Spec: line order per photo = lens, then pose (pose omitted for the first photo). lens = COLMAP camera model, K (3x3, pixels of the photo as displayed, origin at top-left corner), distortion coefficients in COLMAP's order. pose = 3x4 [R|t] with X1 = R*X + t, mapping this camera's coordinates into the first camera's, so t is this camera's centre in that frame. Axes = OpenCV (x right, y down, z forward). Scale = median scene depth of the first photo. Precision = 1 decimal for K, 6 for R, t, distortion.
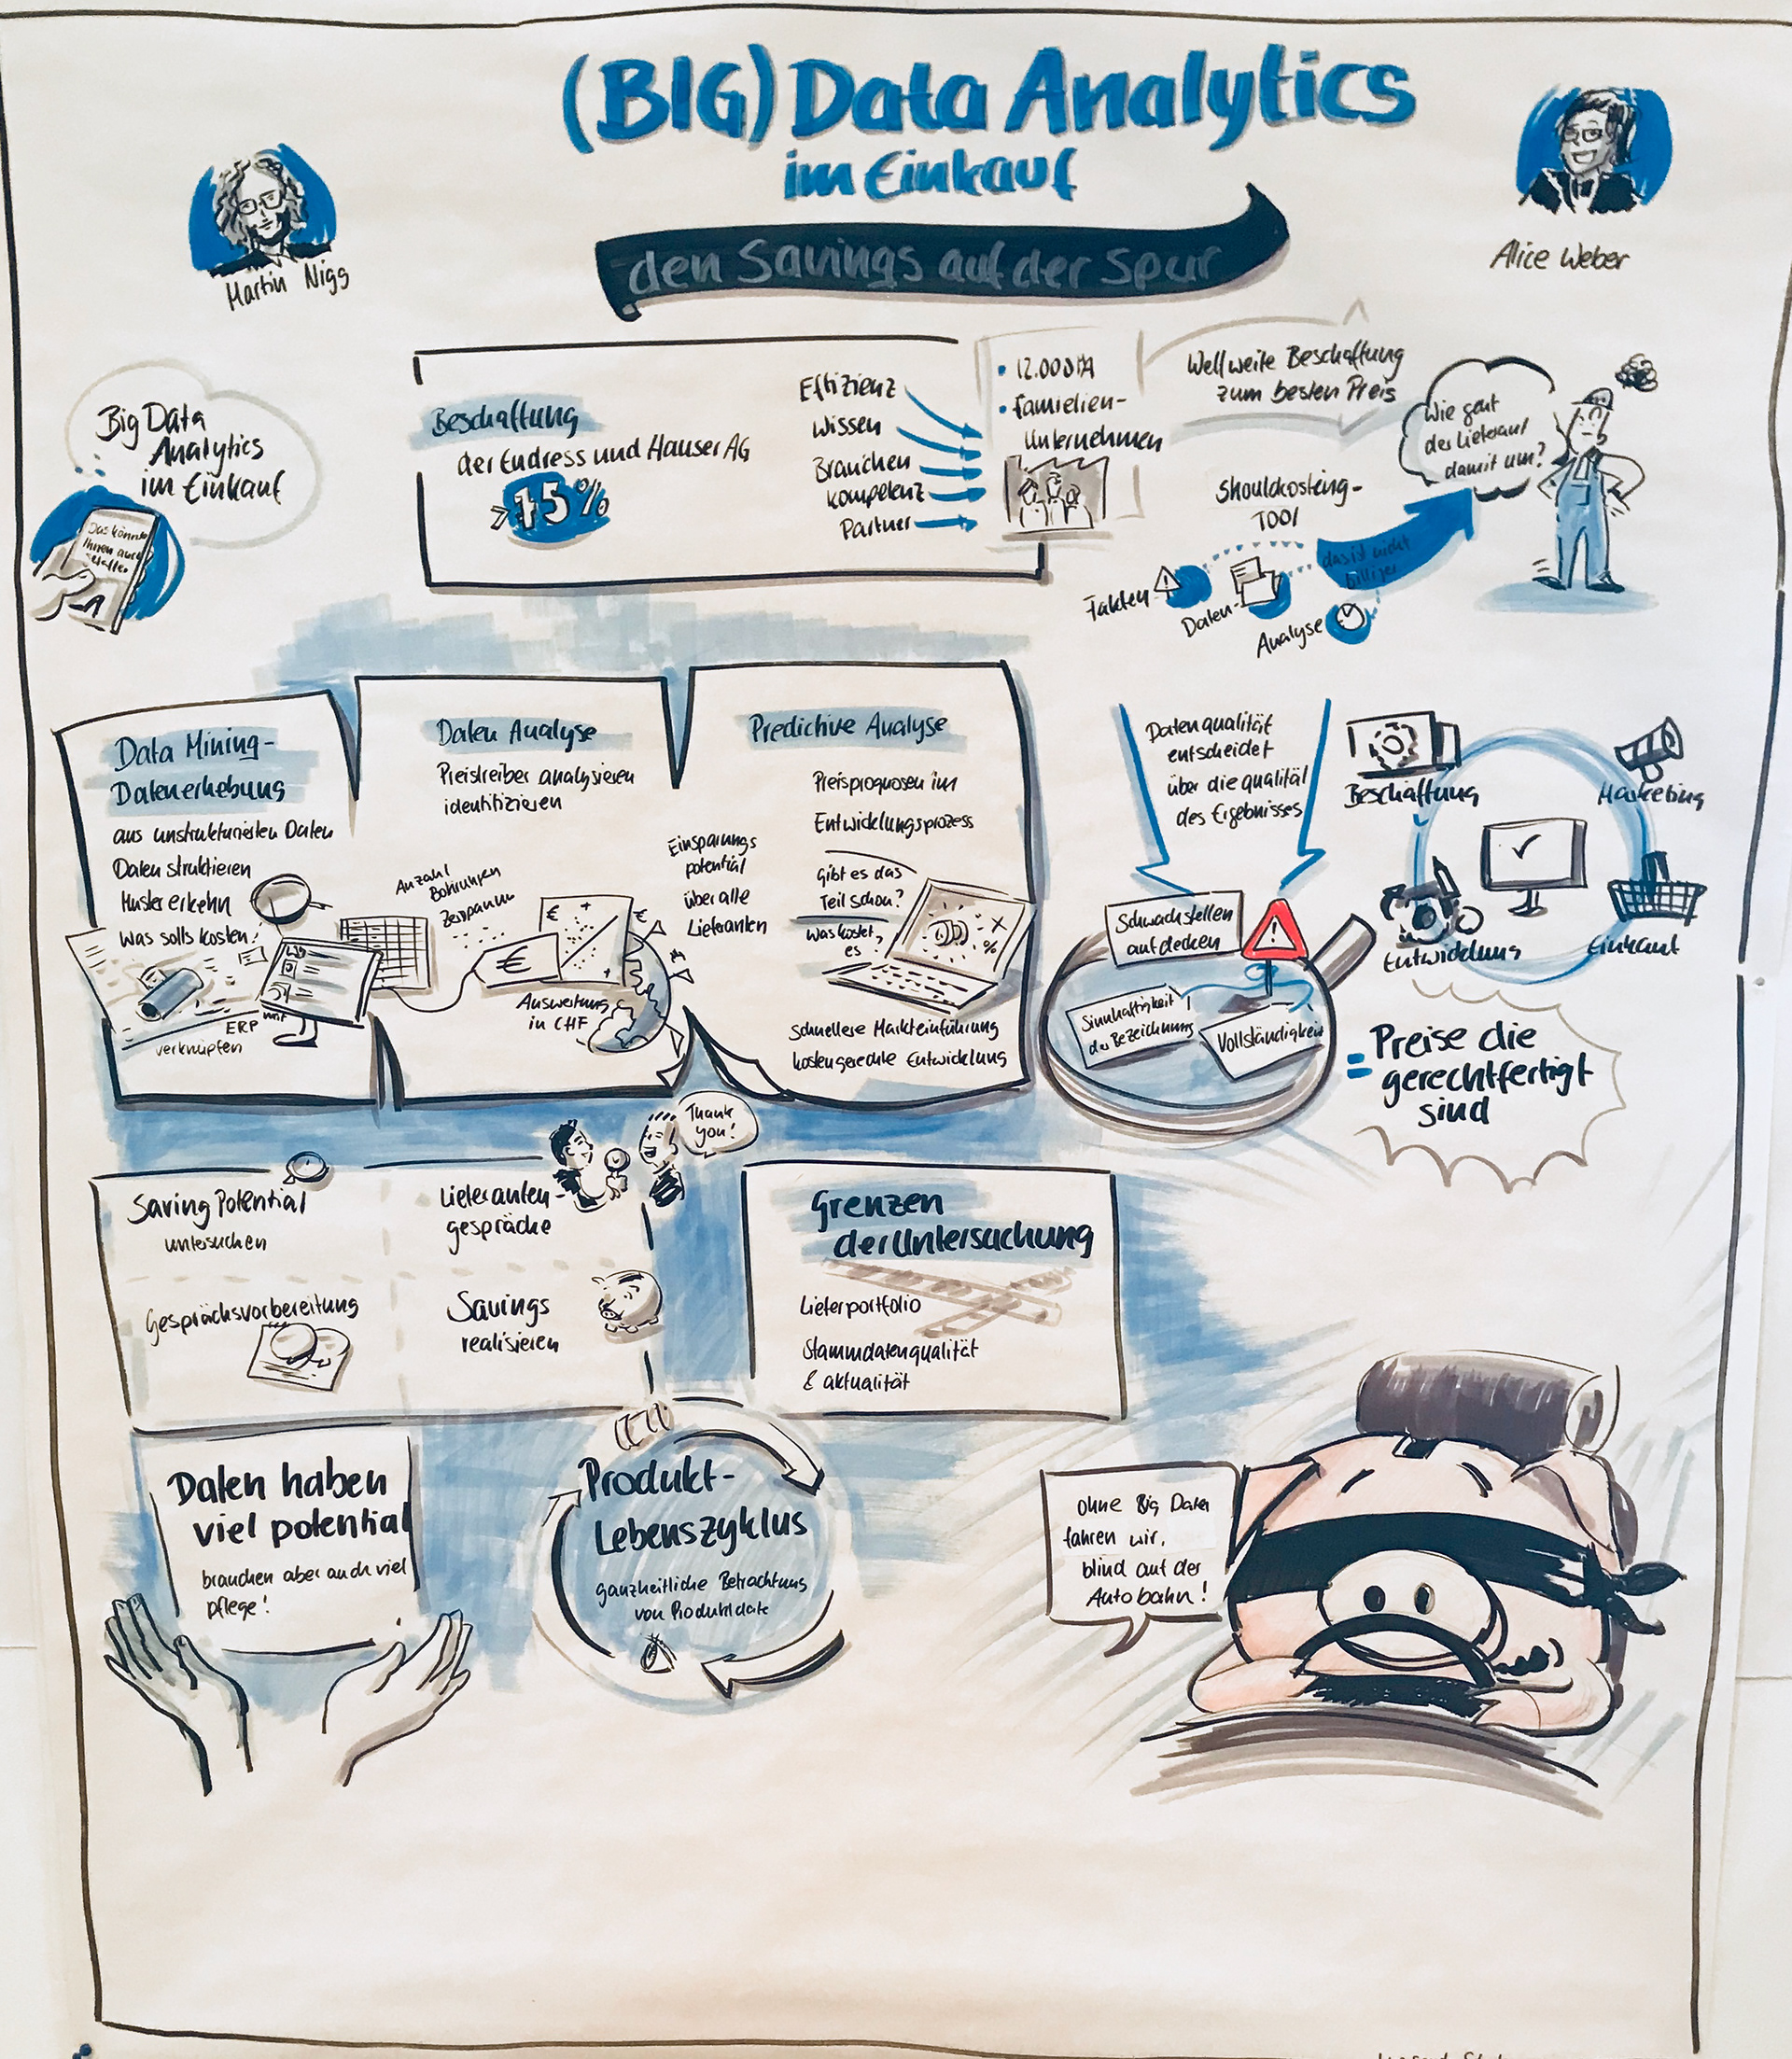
lens RADIAL K [[2389.6, 0, 895.9], [0, 2389.6, 1032.6], [0, 0, 1]] dist [0.007094, 0.000000]
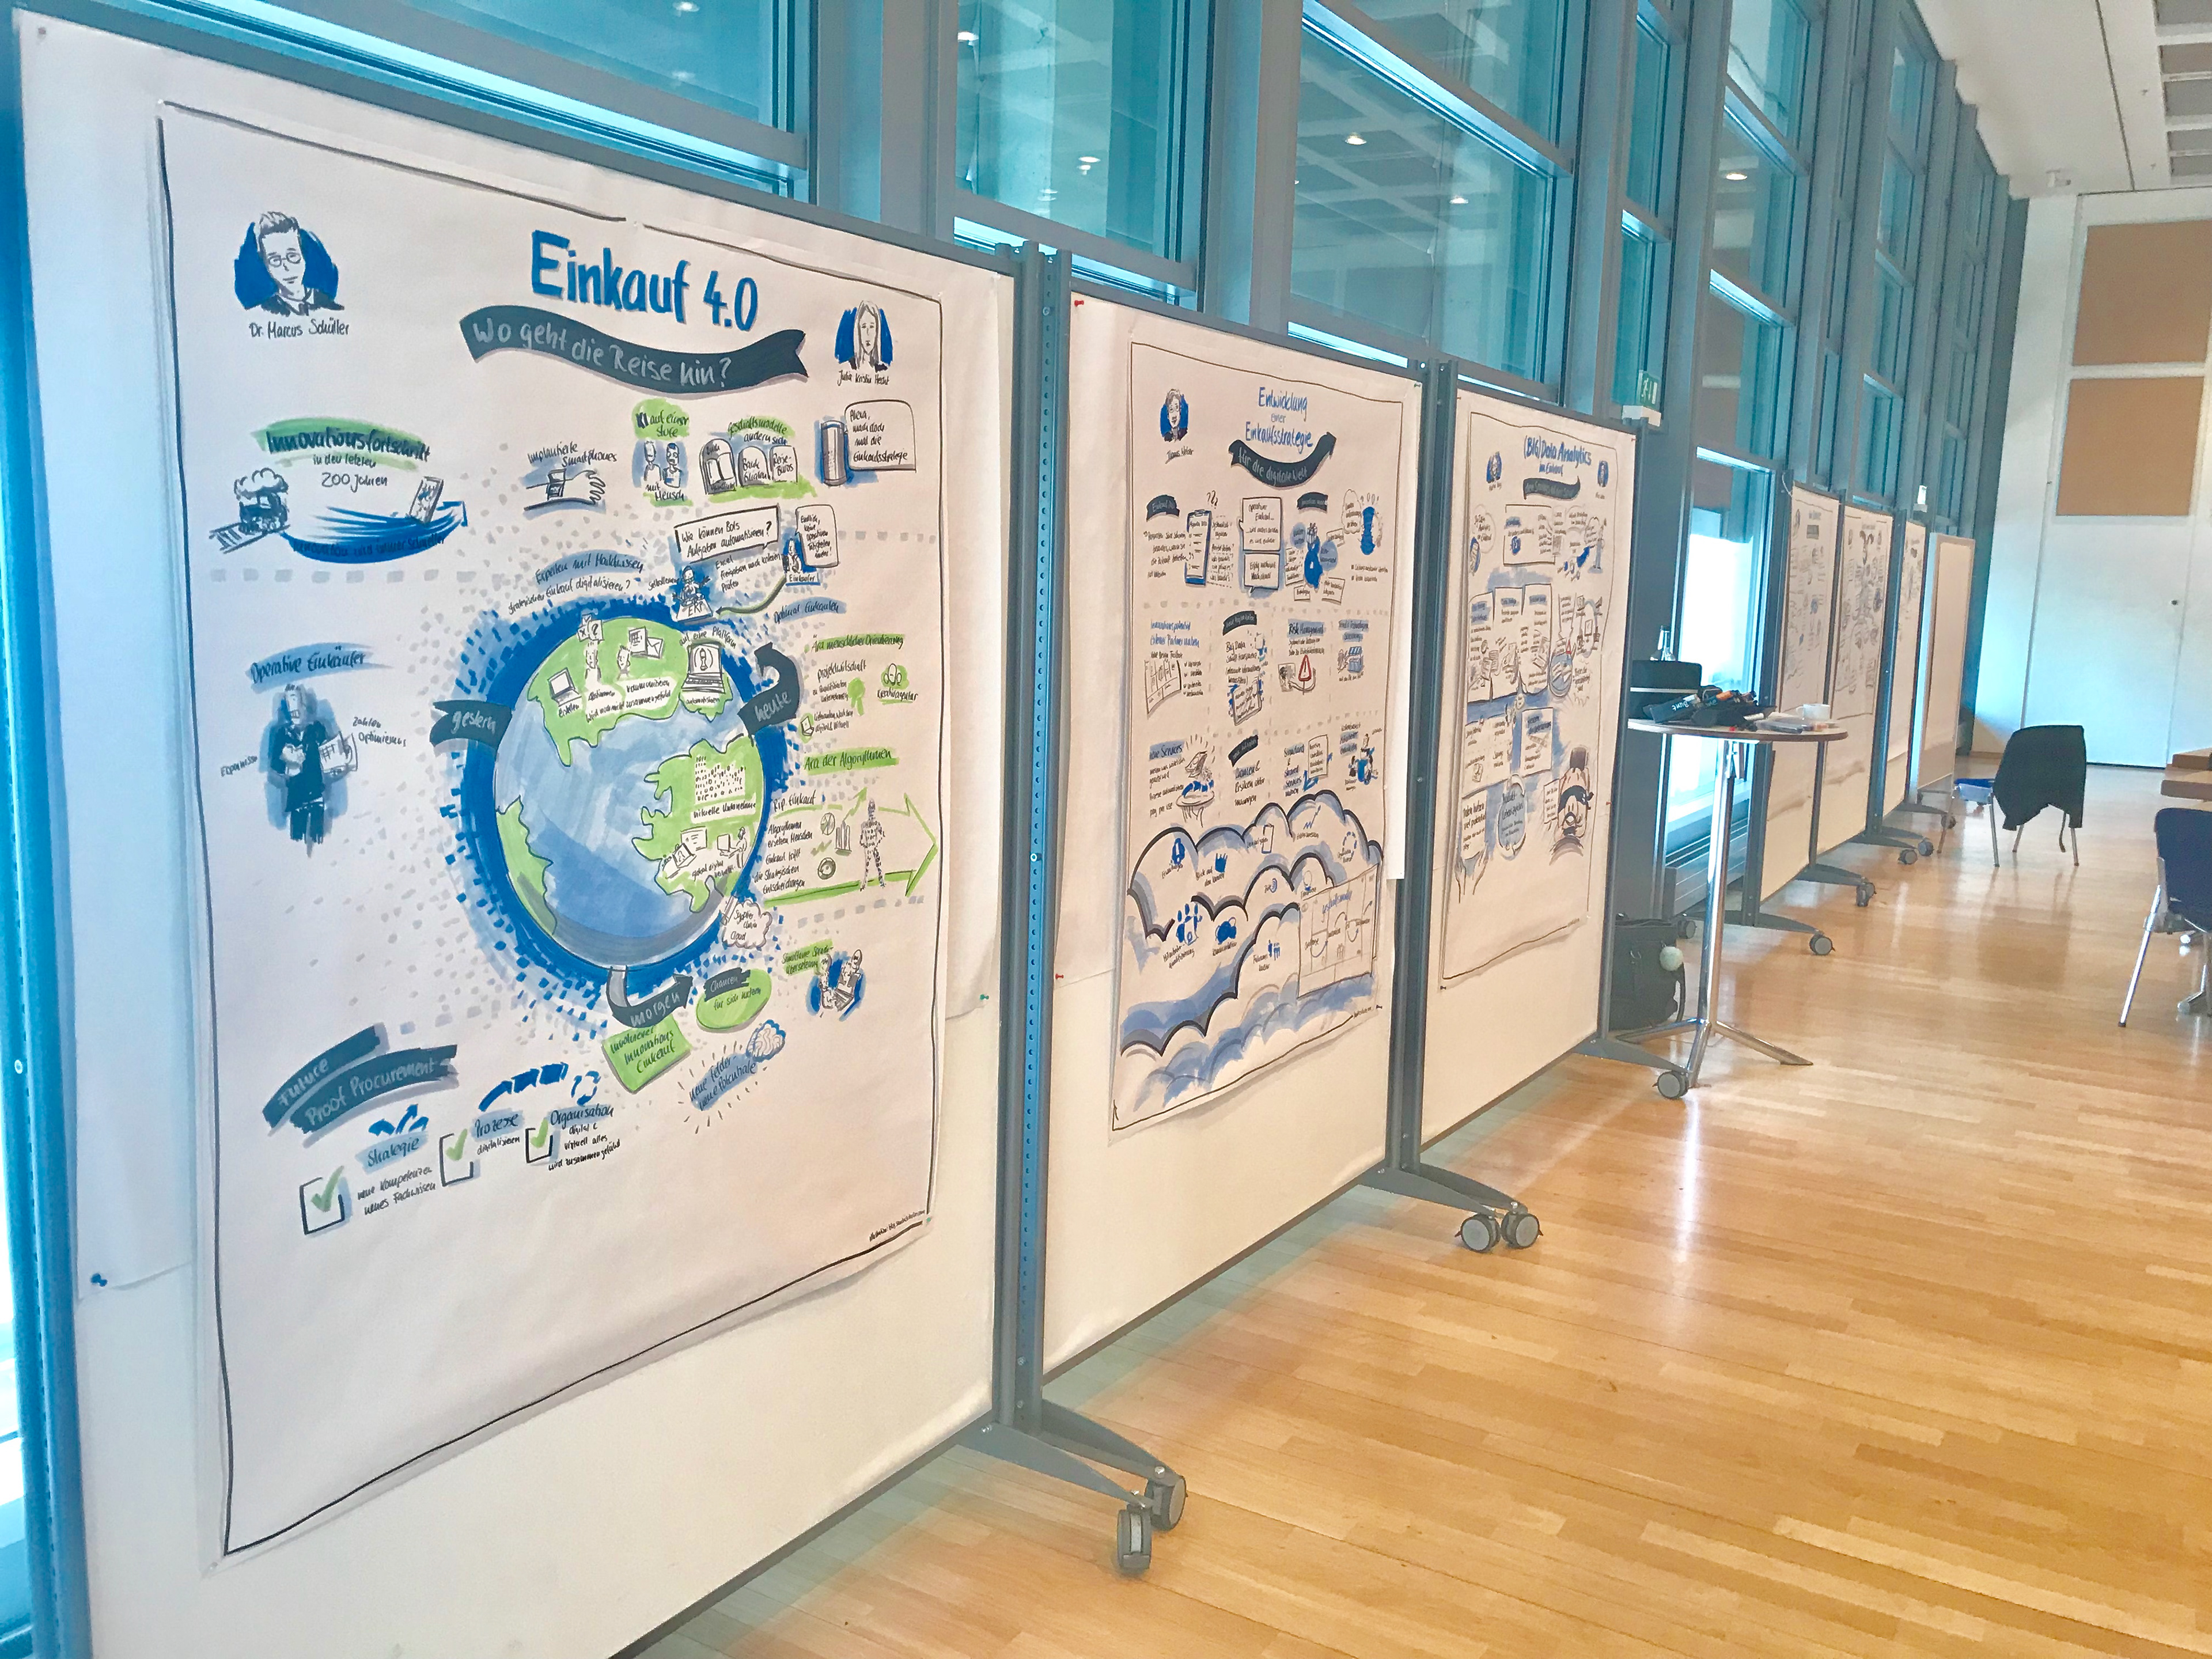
lens RADIAL K [[1814.5, 0, 1104.9], [0, 1814.5, 828.5], [0, 0, 1]] dist [0.040772, -0.026148]
pose [[0.507947, -0.112312, 0.854035, -3.007603], [0.122545, 0.990801, 0.057413, -0.010346], [-0.852627, 0.075495, 0.517037, 0.054972]]
